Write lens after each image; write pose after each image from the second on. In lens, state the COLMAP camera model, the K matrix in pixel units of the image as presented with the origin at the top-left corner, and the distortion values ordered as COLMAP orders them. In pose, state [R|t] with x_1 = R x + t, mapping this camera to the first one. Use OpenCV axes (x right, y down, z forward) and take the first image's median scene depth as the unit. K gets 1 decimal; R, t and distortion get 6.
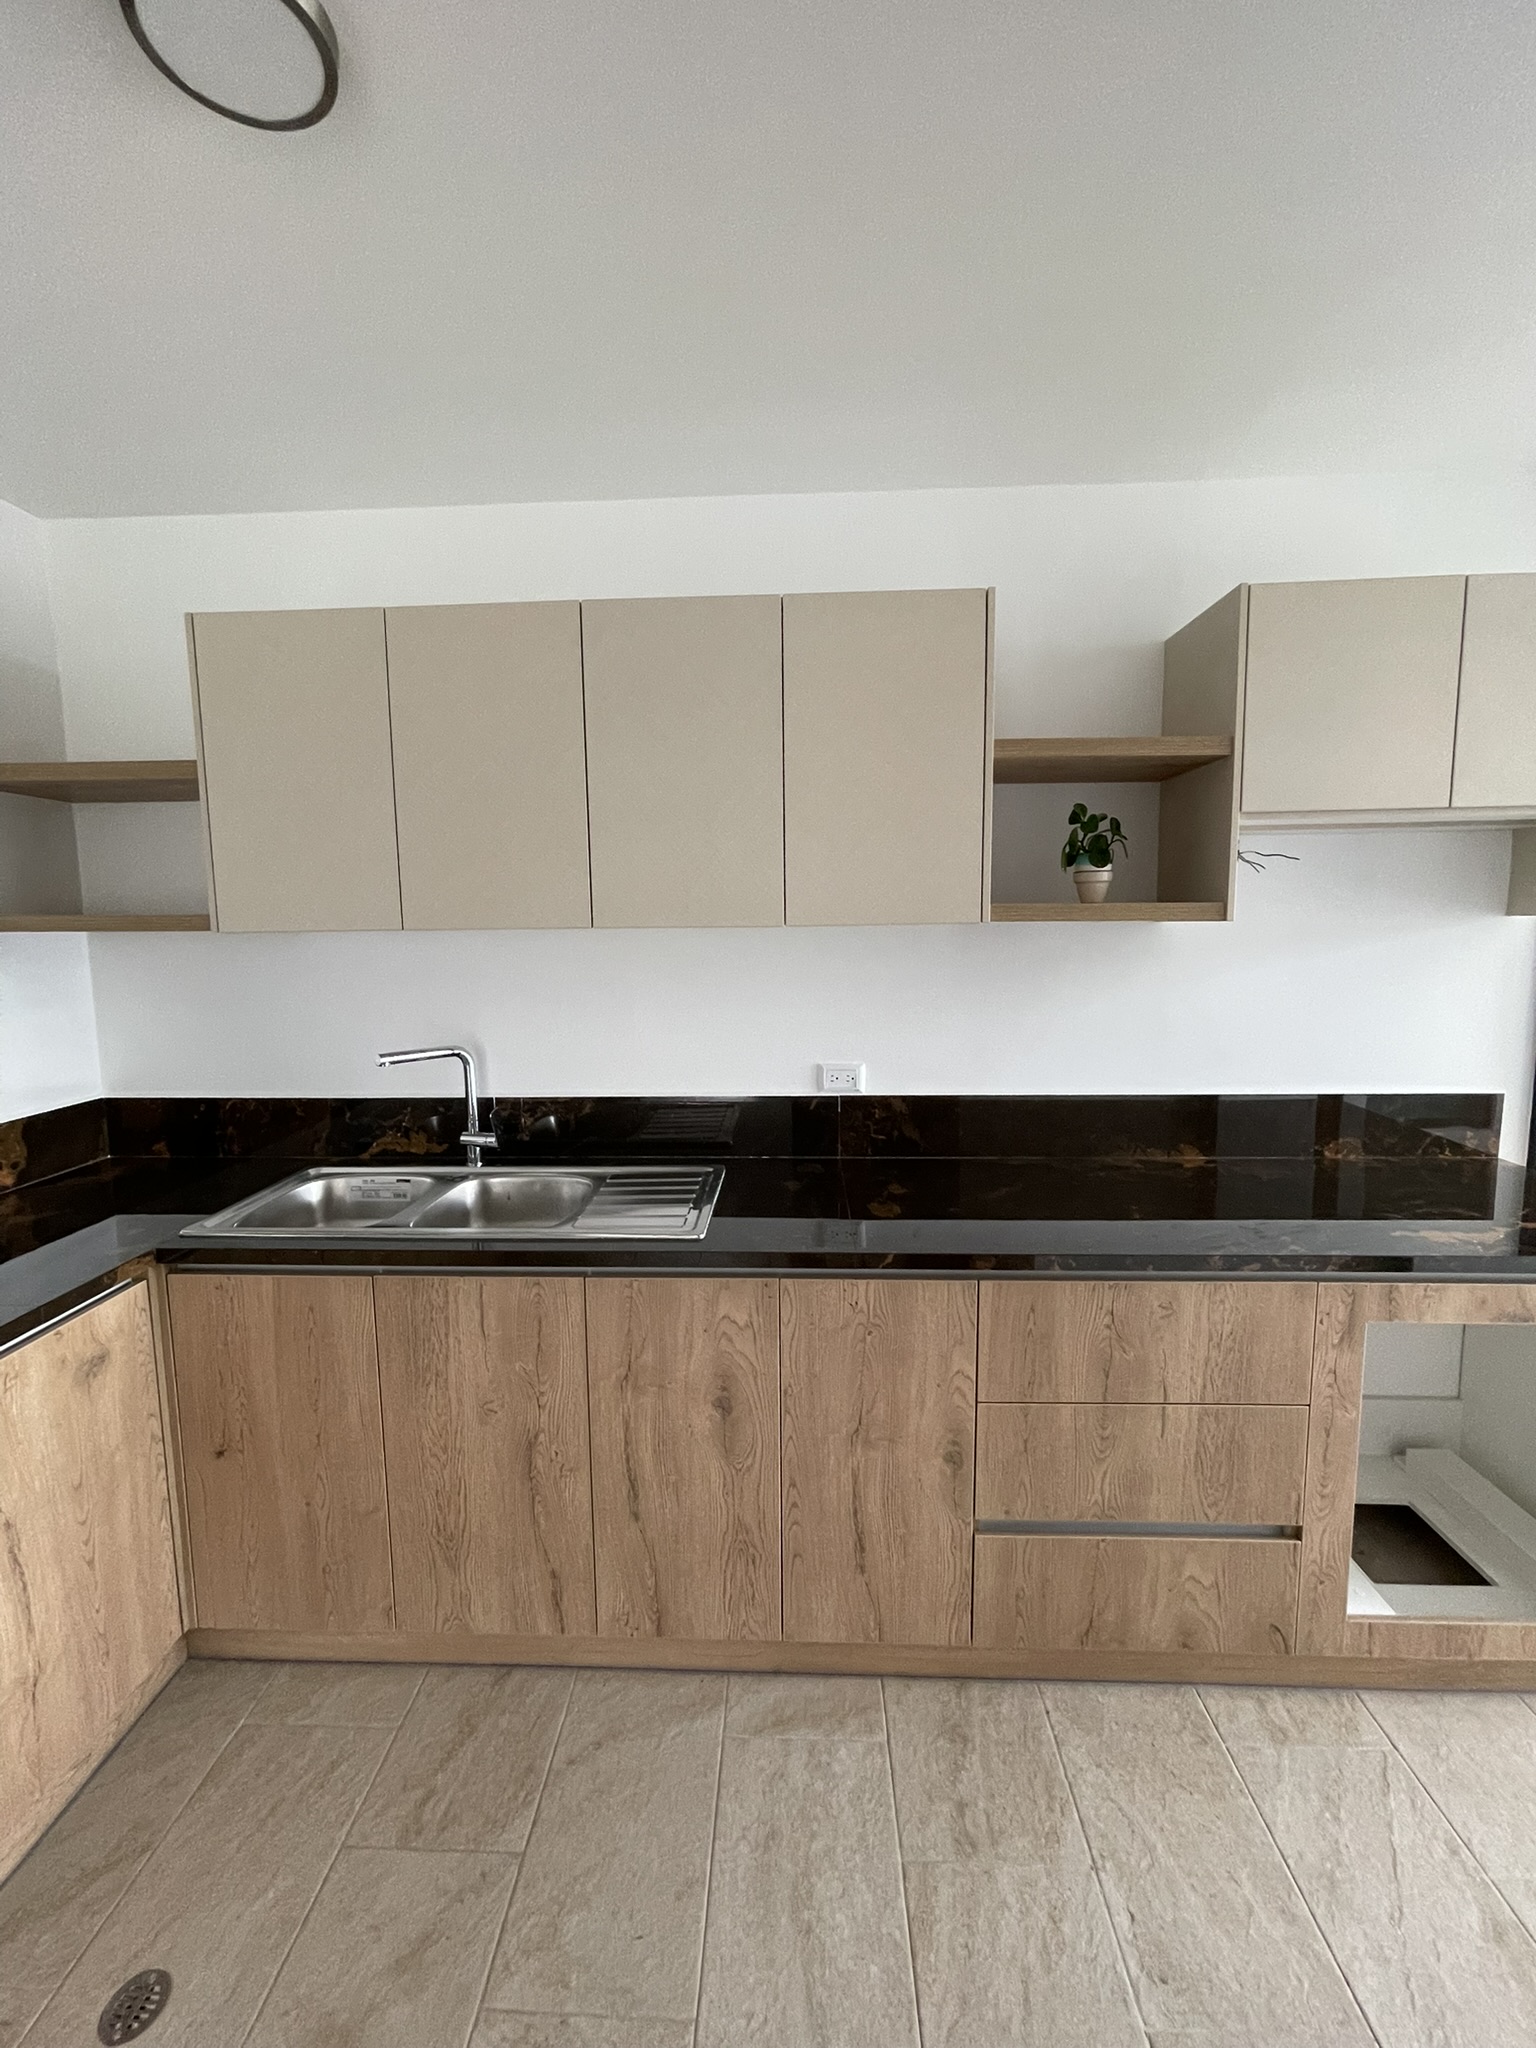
lens RADIAL K [[835.9, 0, 766.1], [0, 835.9, 1017.1], [0, 0, 1]] dist [-0.001037, 0.000333]
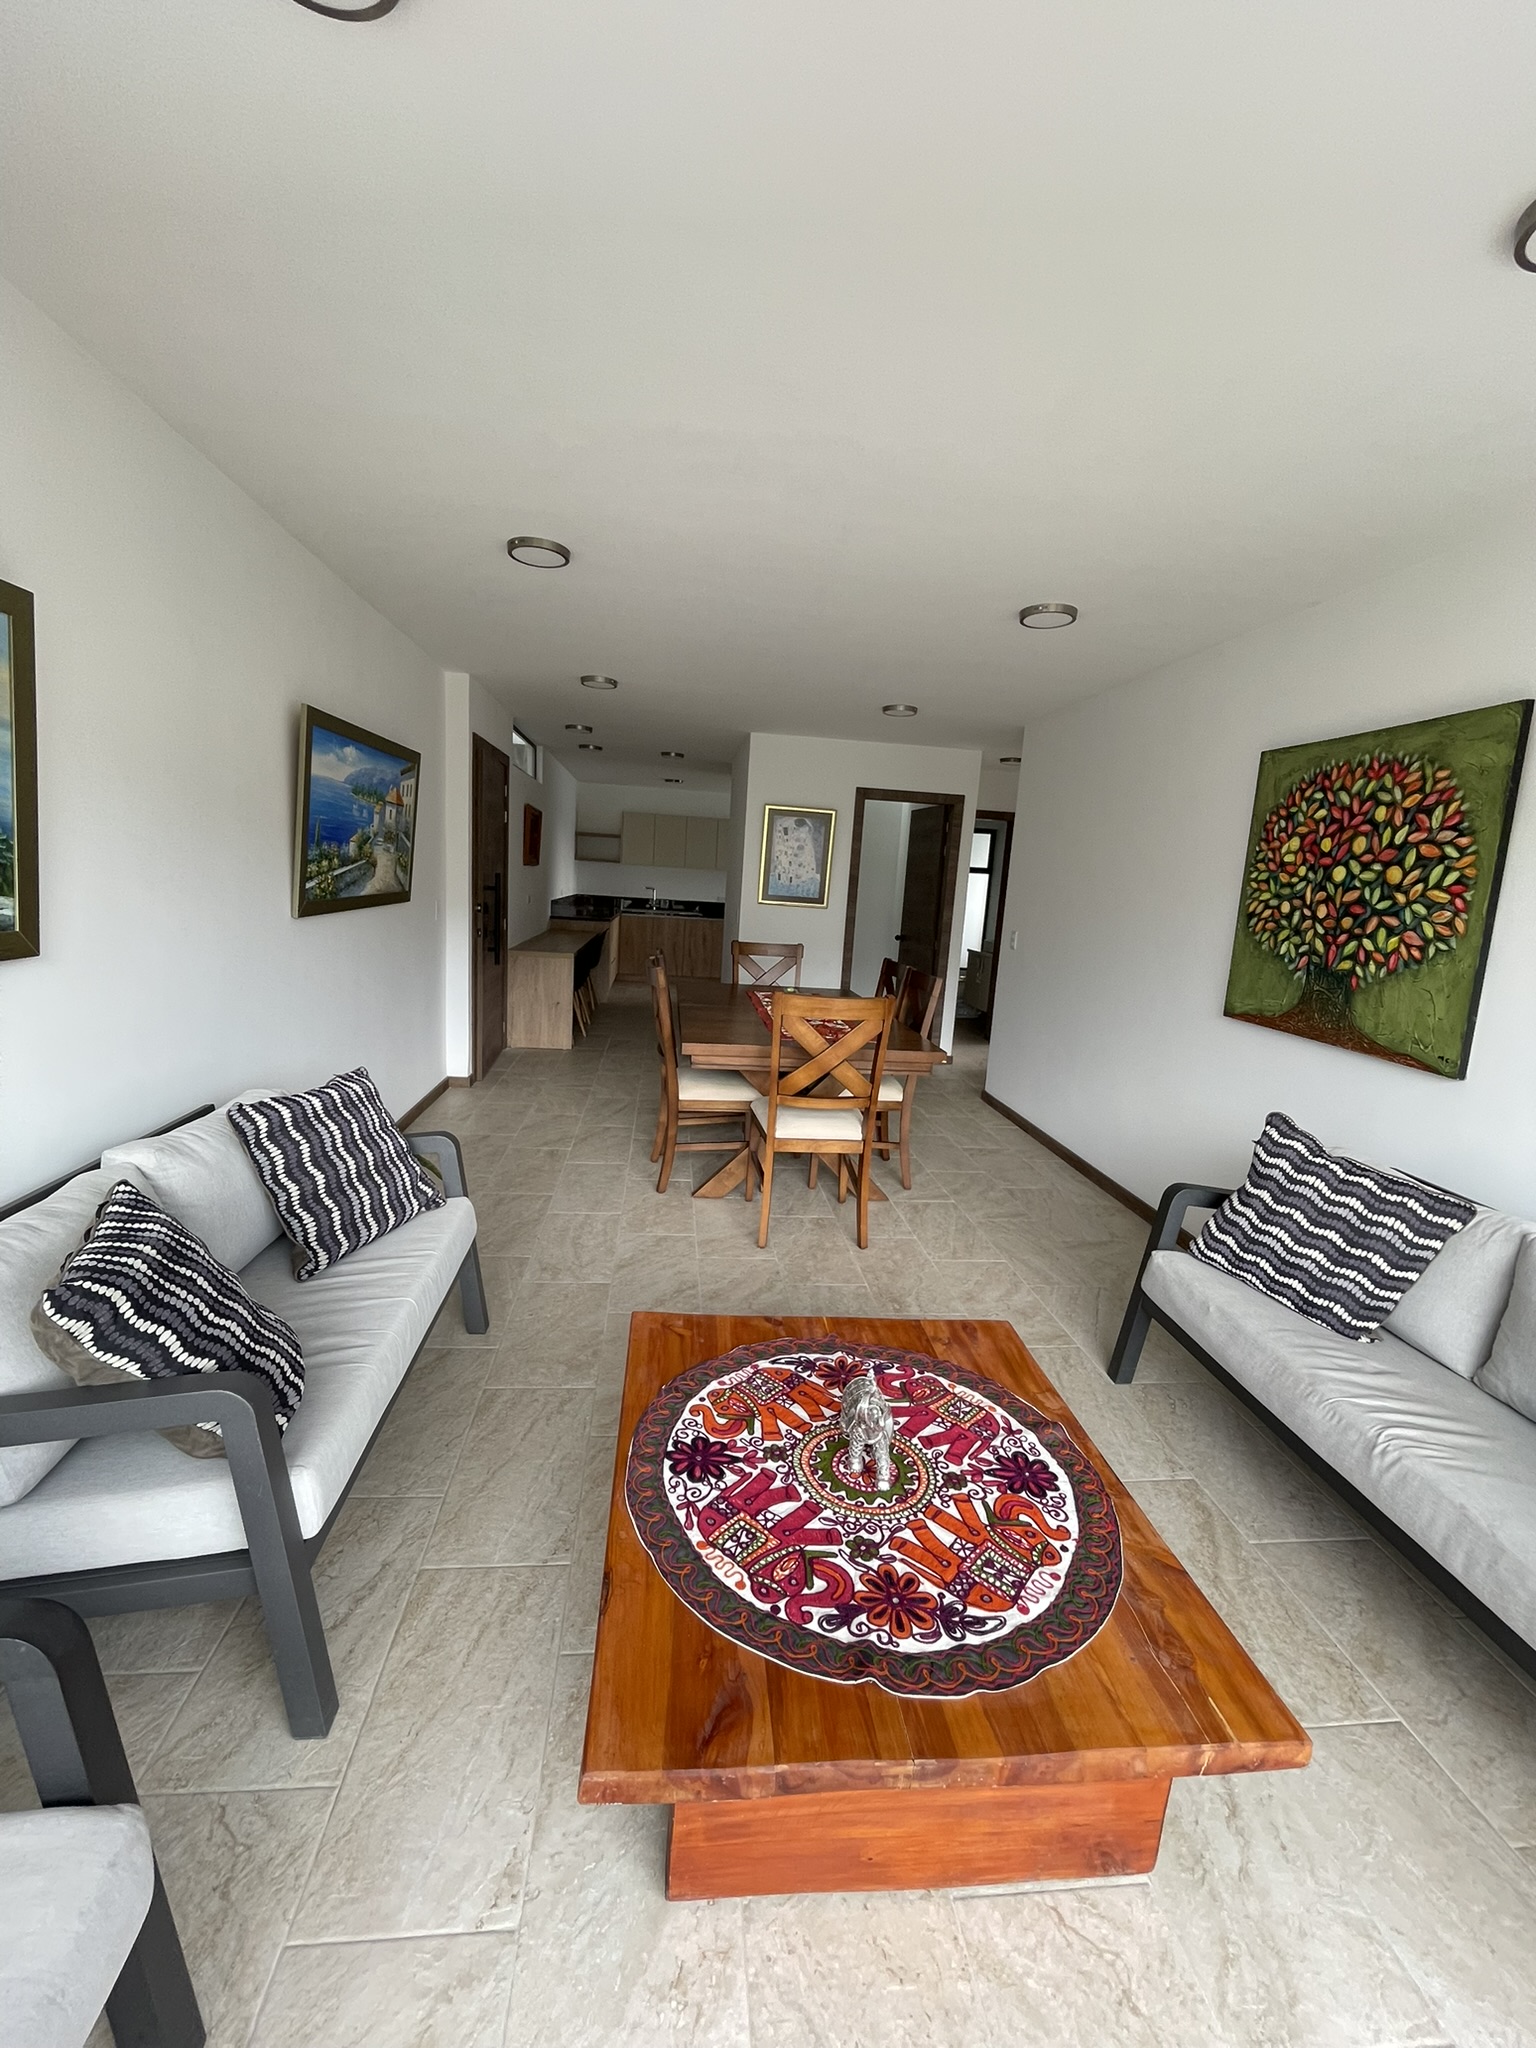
lens RADIAL K [[835.9, 0, 766.1], [0, 835.9, 1017.1], [0, 0, 1]] dist [-0.001037, 0.000333]
pose [[0.986917, 0.043439, 0.155269, -0.563553], [-0.052540, 0.997103, 0.055002, 0.677423], [-0.152430, -0.062440, 0.986340, -5.661223]]
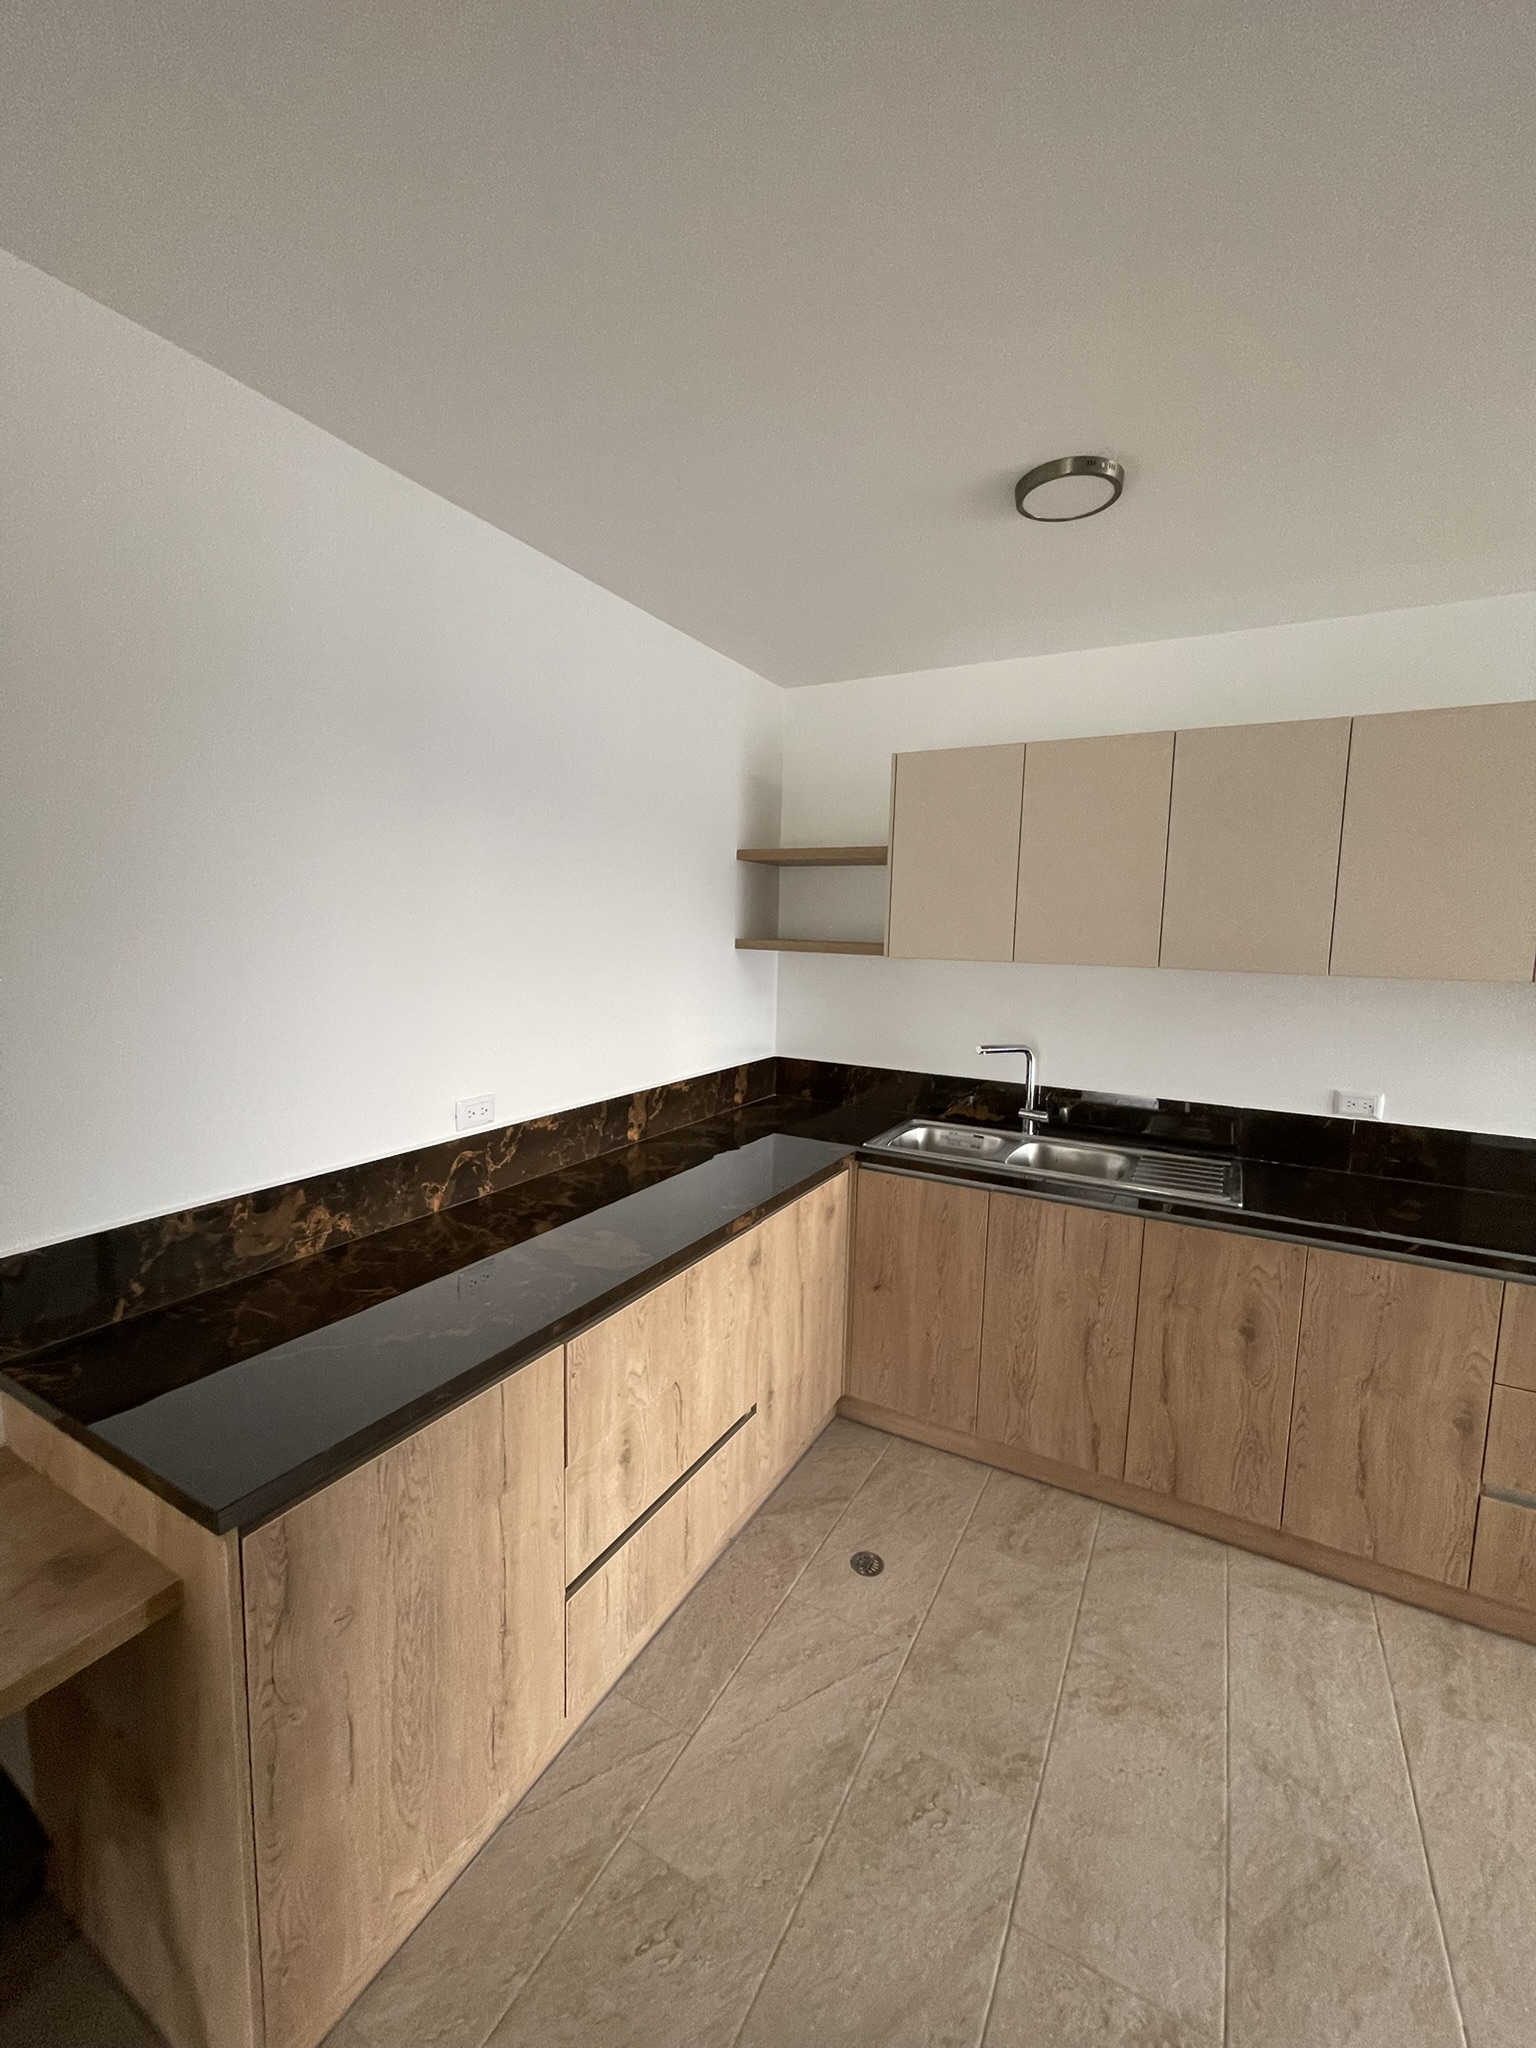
lens RADIAL K [[835.9, 0, 766.1], [0, 835.9, 1017.1], [0, 0, 1]] dist [-0.001037, 0.000333]
pose [[0.890946, 0.080223, -0.446967, -0.175167], [-0.086076, 0.996262, 0.007235, 0.019404], [0.445877, 0.032027, 0.894521, -0.527263]]
